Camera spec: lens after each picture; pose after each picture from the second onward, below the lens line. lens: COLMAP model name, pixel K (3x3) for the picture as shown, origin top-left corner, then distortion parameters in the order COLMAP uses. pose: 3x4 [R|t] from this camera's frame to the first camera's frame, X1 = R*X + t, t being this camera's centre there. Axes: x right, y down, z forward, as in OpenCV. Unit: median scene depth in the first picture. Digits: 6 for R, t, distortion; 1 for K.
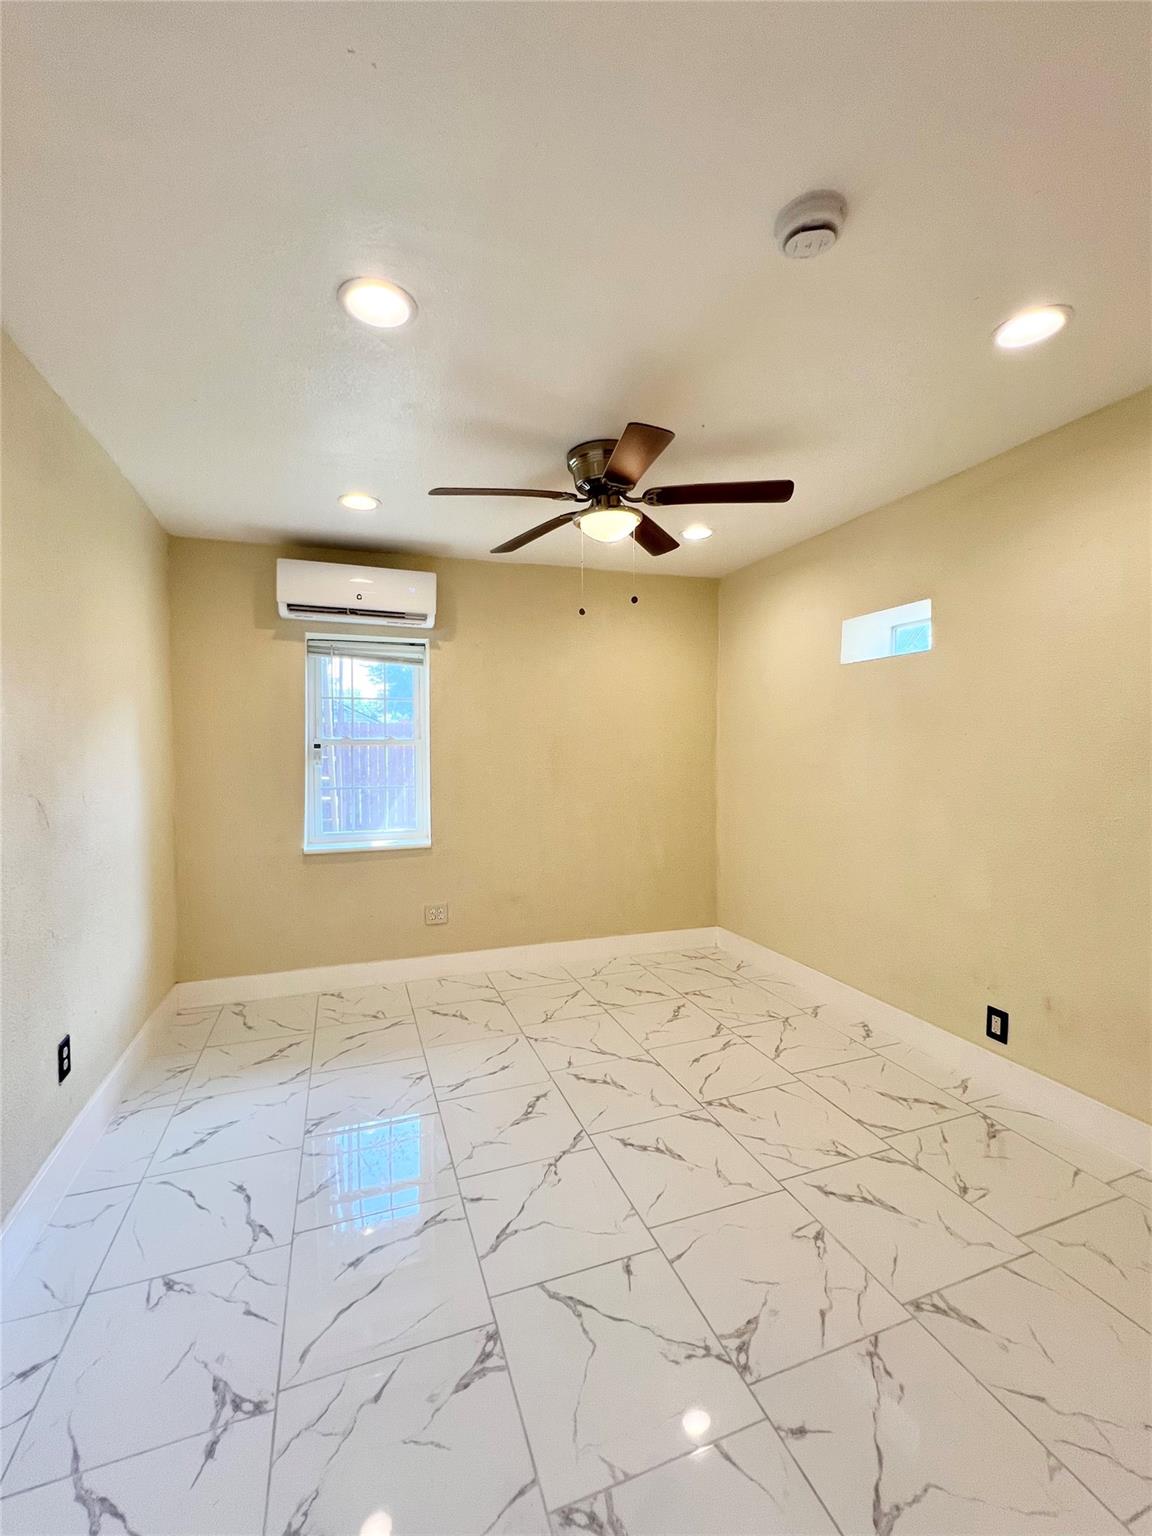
lens RADIAL K [[621.7, 0, 581.1], [0, 621.7, 767.5], [0, 0, 1]] dist [-0.003169, -0.000060]
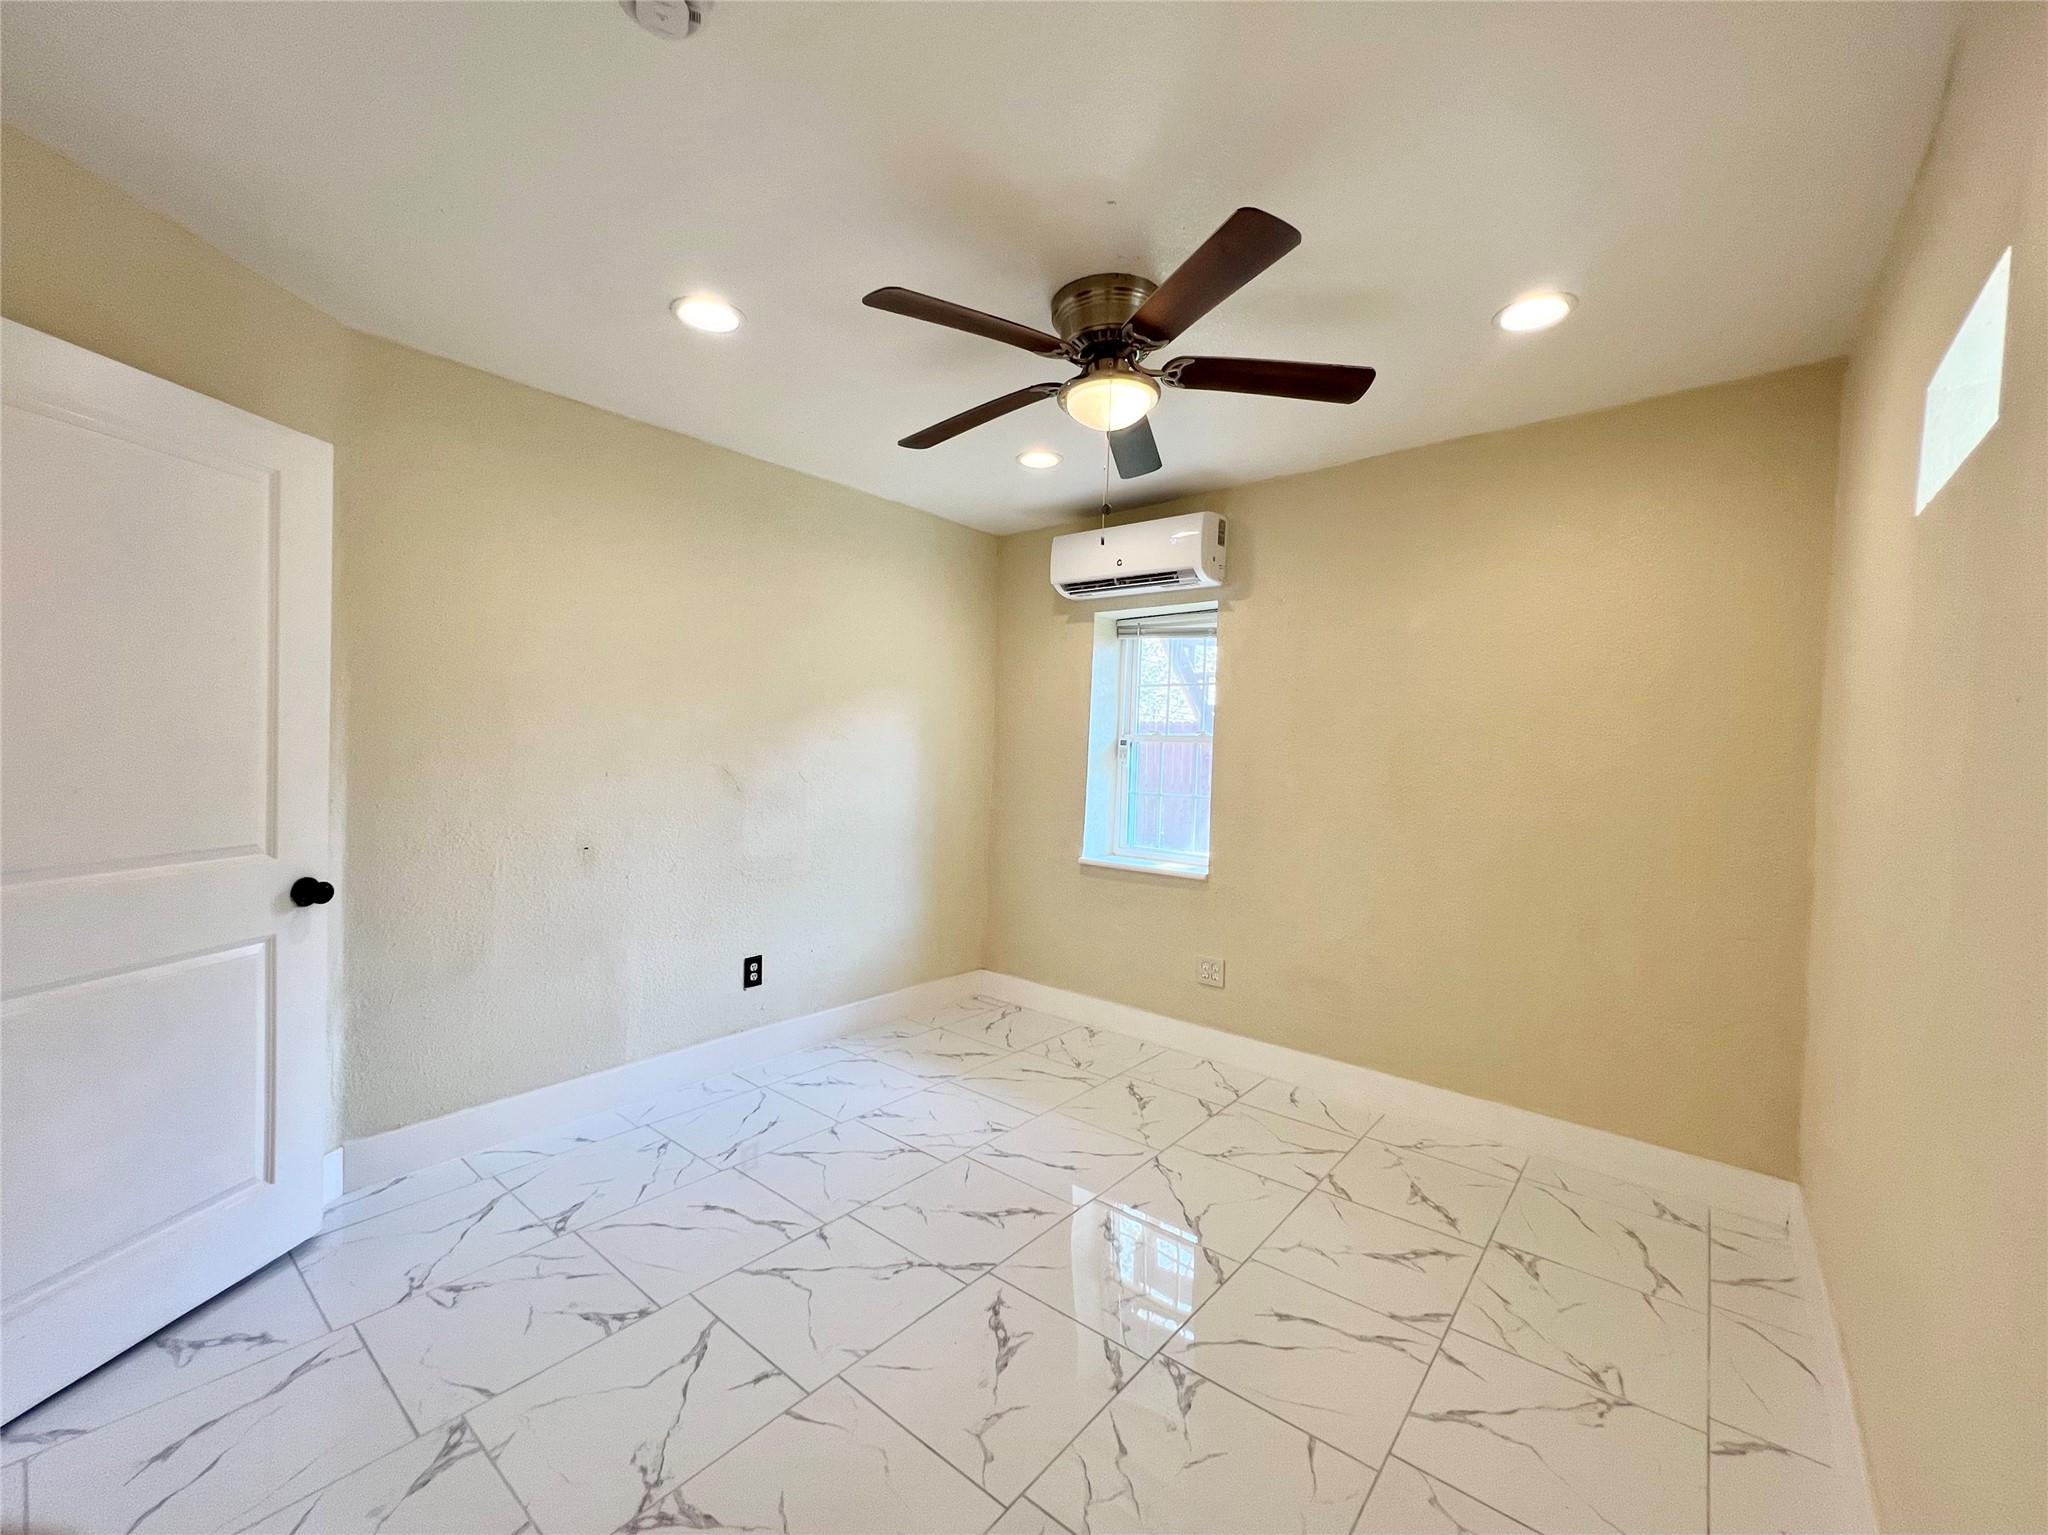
lens RADIAL K [[816.6, 0, 1024.0], [0, 816.6, 767.5], [0, 0, 1]] dist [-0.002229, 0.000045]
pose [[0.526699, 0.036220, -0.849280, 0.518570], [-0.056513, 0.998373, 0.007531, -0.000795], [0.848171, 0.044029, 0.527889, 0.324586]]
